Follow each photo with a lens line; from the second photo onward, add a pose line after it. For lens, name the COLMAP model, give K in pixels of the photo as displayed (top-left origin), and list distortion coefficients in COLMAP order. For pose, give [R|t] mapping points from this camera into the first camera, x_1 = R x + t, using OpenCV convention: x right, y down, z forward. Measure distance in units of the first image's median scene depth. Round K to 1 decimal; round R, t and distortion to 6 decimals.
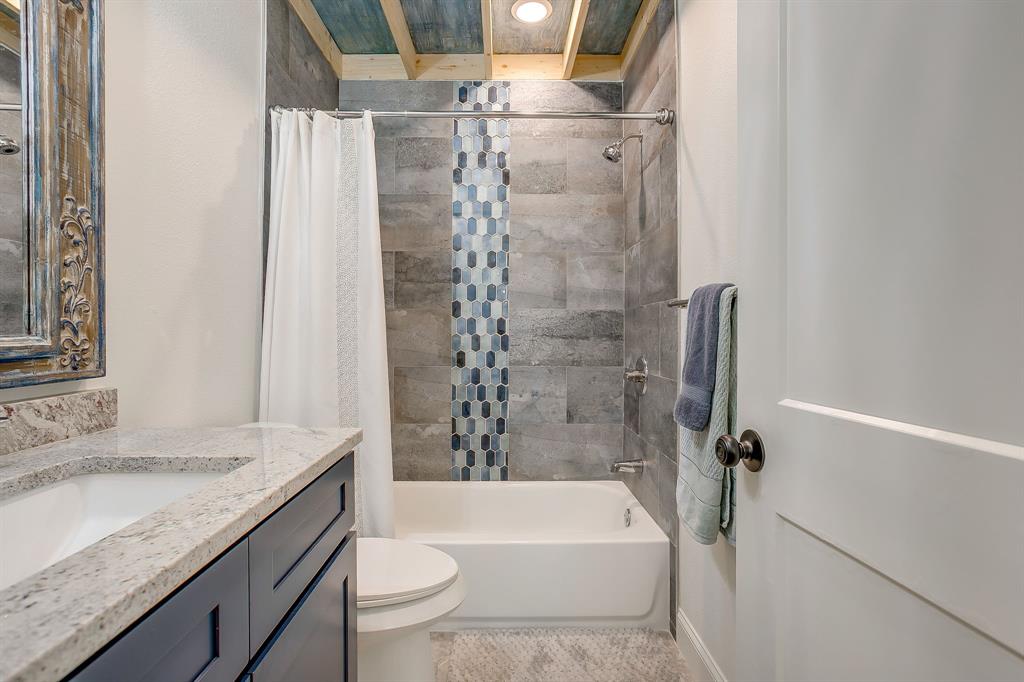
lens RADIAL K [[495.0, 0, 512.0], [0, 495.0, 341.0], [0, 0, 1]] dist [-0.039346, 0.028342]
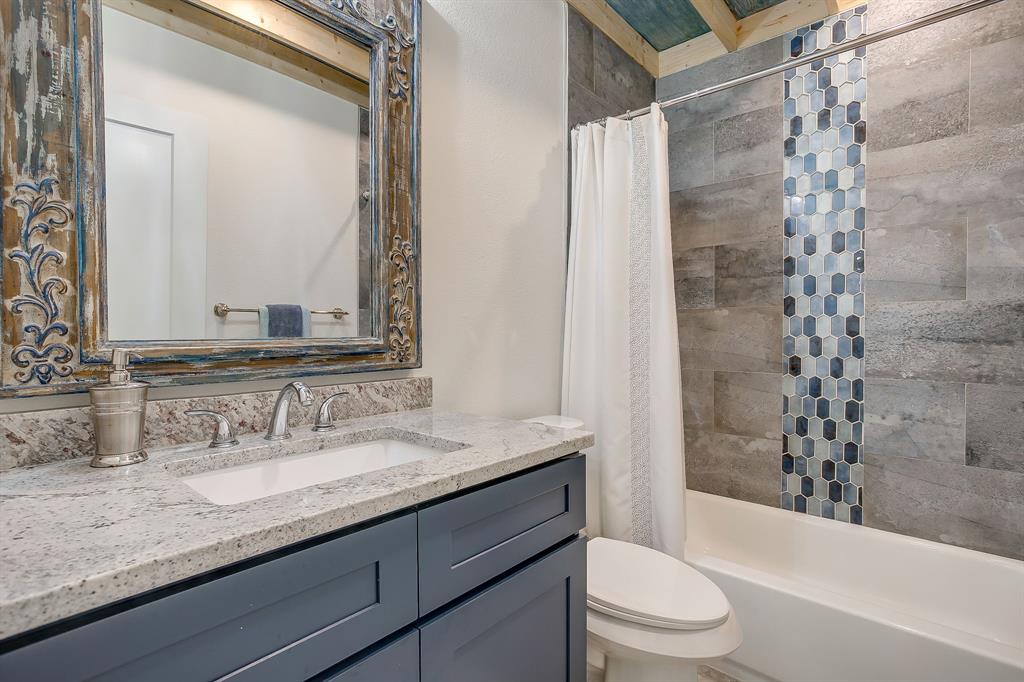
lens RADIAL K [[495.0, 0, 512.0], [0, 495.0, 341.0], [0, 0, 1]] dist [-0.039346, 0.028342]
pose [[0.744826, 0.010853, -0.667171, 0.104182], [-0.010926, 0.999932, 0.004067, -0.003497], [0.667169, 0.004260, 0.744894, 0.071583]]
